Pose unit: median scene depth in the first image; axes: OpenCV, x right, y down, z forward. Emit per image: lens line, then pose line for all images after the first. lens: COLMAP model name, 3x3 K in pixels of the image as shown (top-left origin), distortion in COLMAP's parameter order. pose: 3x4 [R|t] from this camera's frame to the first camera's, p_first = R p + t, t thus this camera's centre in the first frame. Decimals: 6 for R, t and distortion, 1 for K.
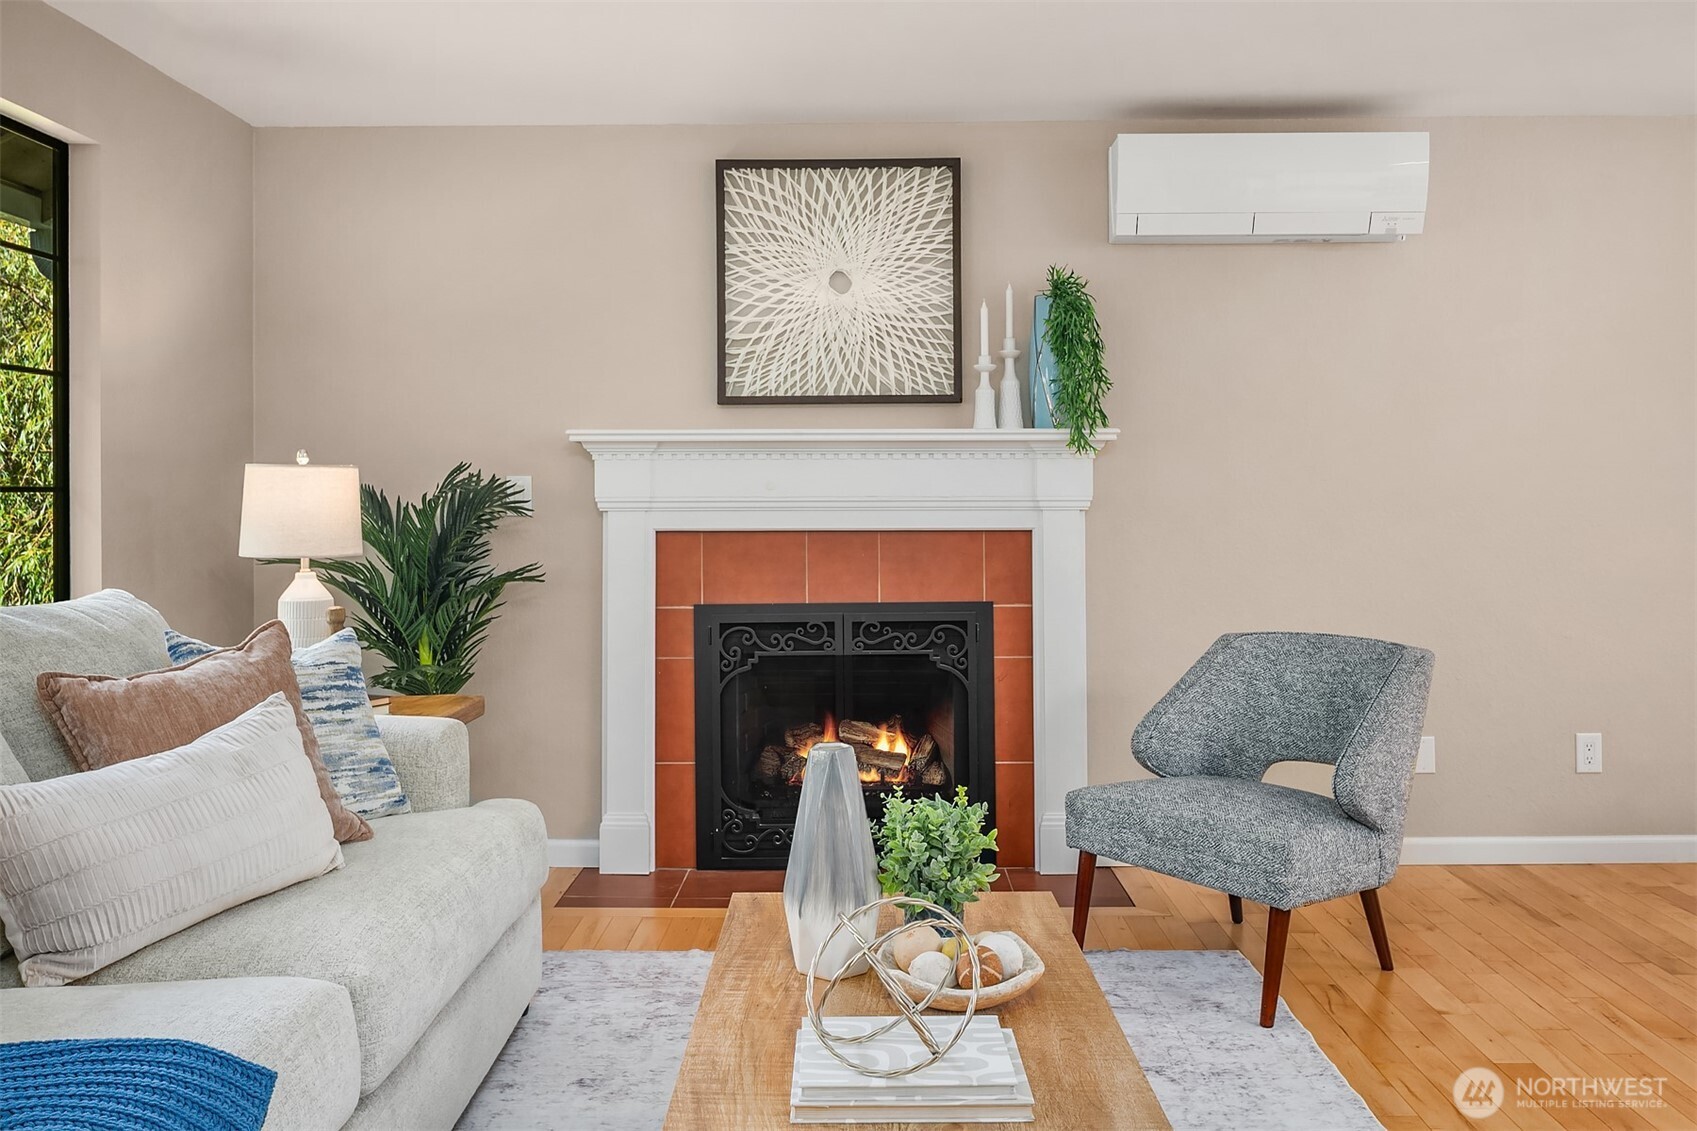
lens RADIAL K [[1412.2, 0, 859.9], [0, 1412.2, 489.5], [0, 0, 1]] dist [-0.001396, -0.003781]
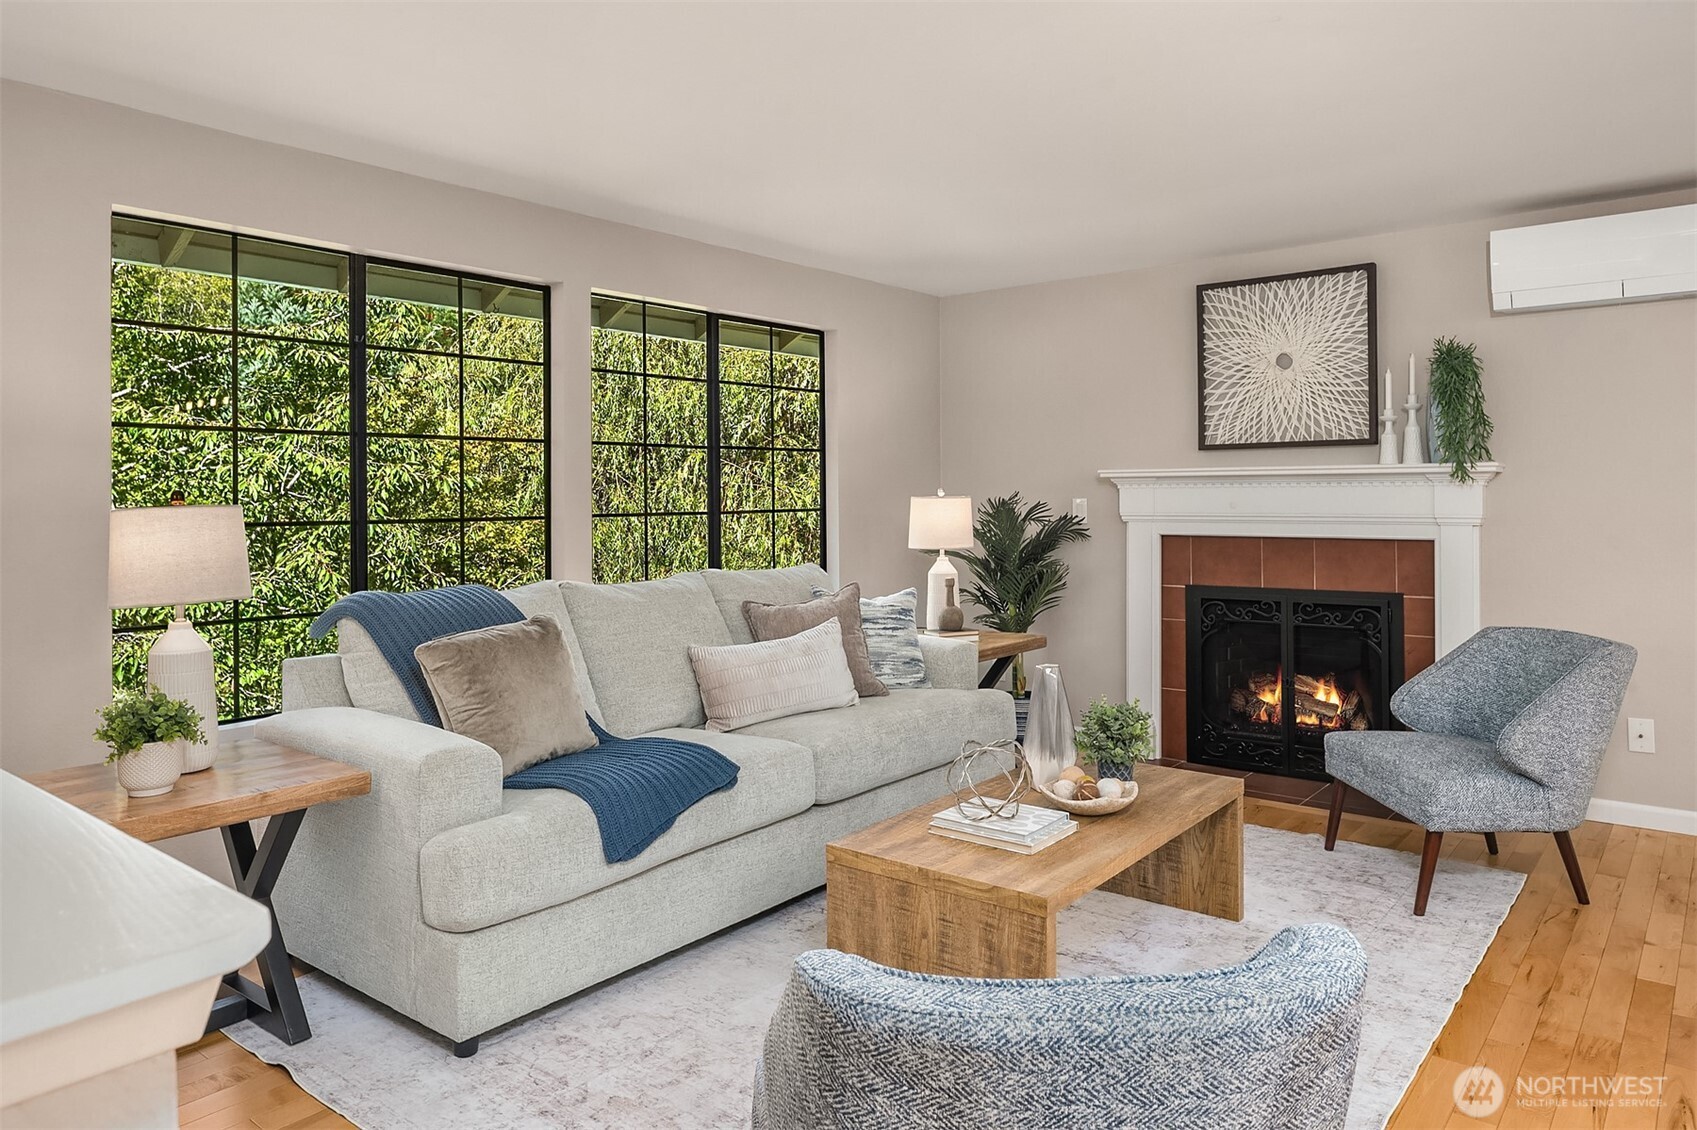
lens RADIAL K [[1113.3, 0, 857.1], [0, 1113.3, 489.9], [0, 0, 1]] dist [0.000766, -0.002981]
pose [[0.782315, -0.004451, -0.622867, 0.344640], [0.008434, 0.999958, 0.003447, -0.025793], [0.622826, -0.007950, 0.782320, -0.136783]]
